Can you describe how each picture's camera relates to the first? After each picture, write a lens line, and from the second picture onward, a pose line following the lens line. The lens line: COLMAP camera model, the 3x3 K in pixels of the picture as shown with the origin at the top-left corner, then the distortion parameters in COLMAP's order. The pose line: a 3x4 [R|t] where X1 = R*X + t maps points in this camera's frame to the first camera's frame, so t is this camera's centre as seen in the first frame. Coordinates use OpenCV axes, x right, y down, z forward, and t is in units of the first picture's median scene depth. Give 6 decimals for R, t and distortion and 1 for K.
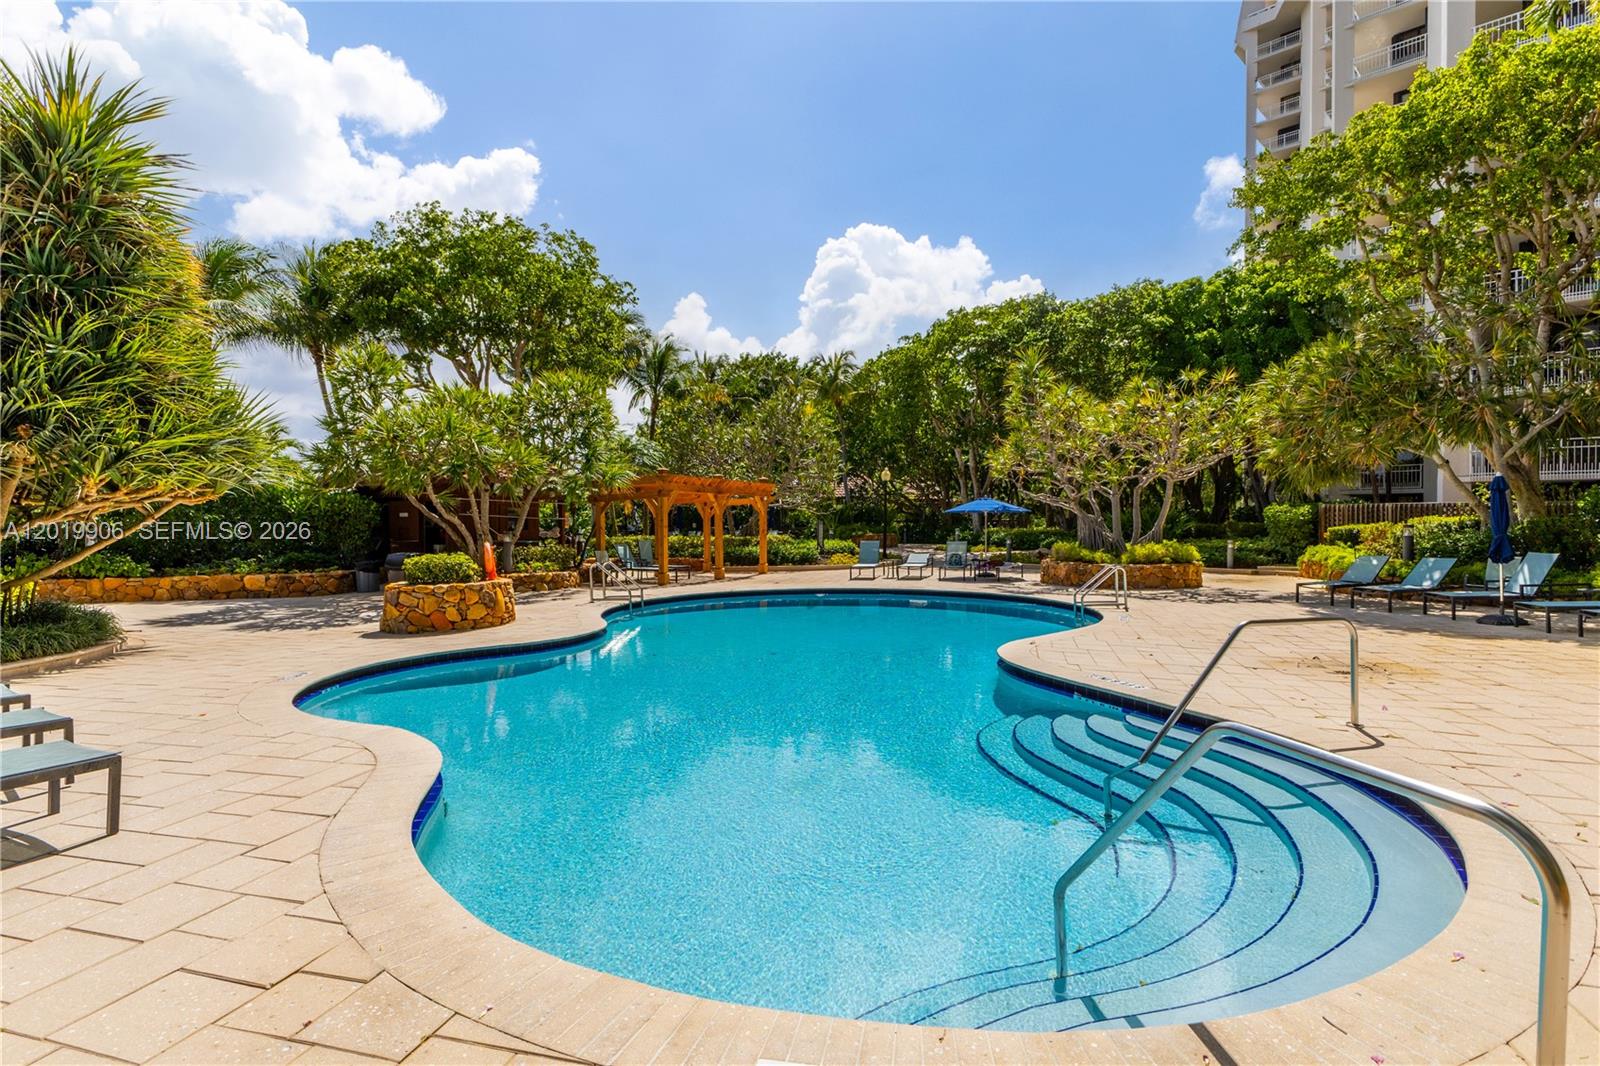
lens RADIAL K [[827.0, 0, 799.9], [0, 827.0, 534.7], [0, 0, 1]] dist [0.000870, 0.000043]
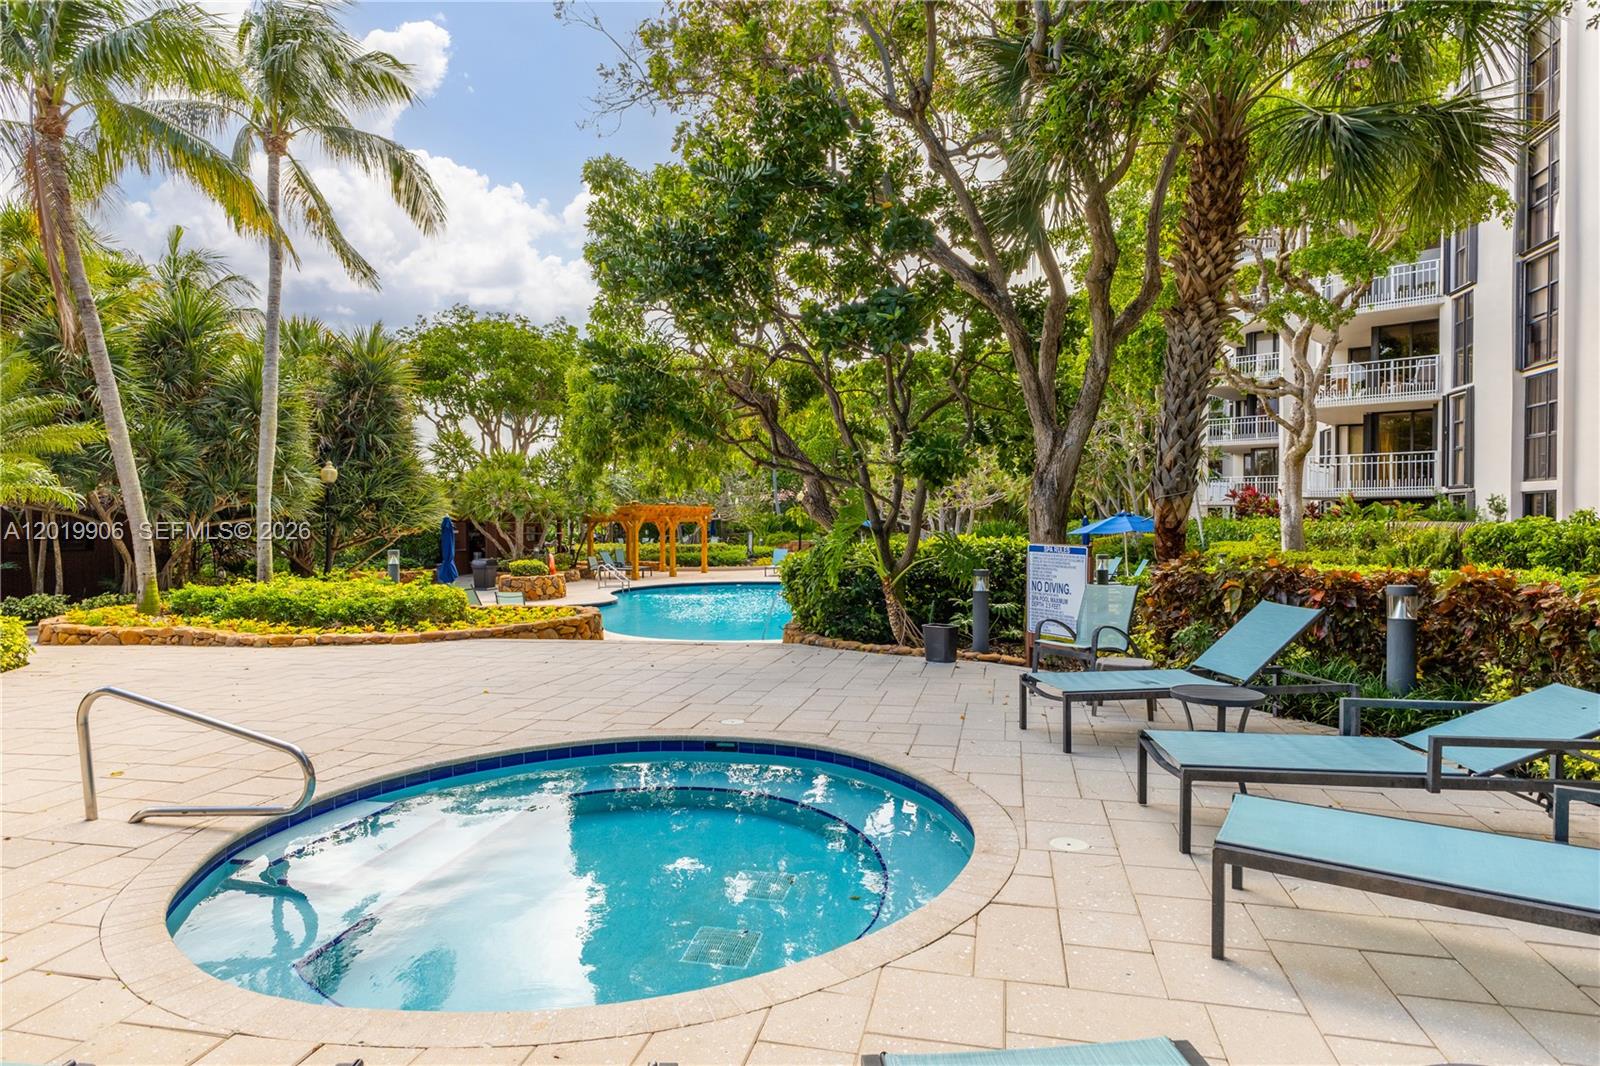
lens RADIAL K [[912.2, 0, 796.6], [0, 912.2, 531.3], [0, 0, 1]] dist [-0.002096, -0.000079]
pose [[0.998609, -0.001803, 0.052700, 0.030830], [0.001955, 0.999994, -0.002825, -0.017693], [-0.052694, 0.002924, 0.998606, -0.566998]]
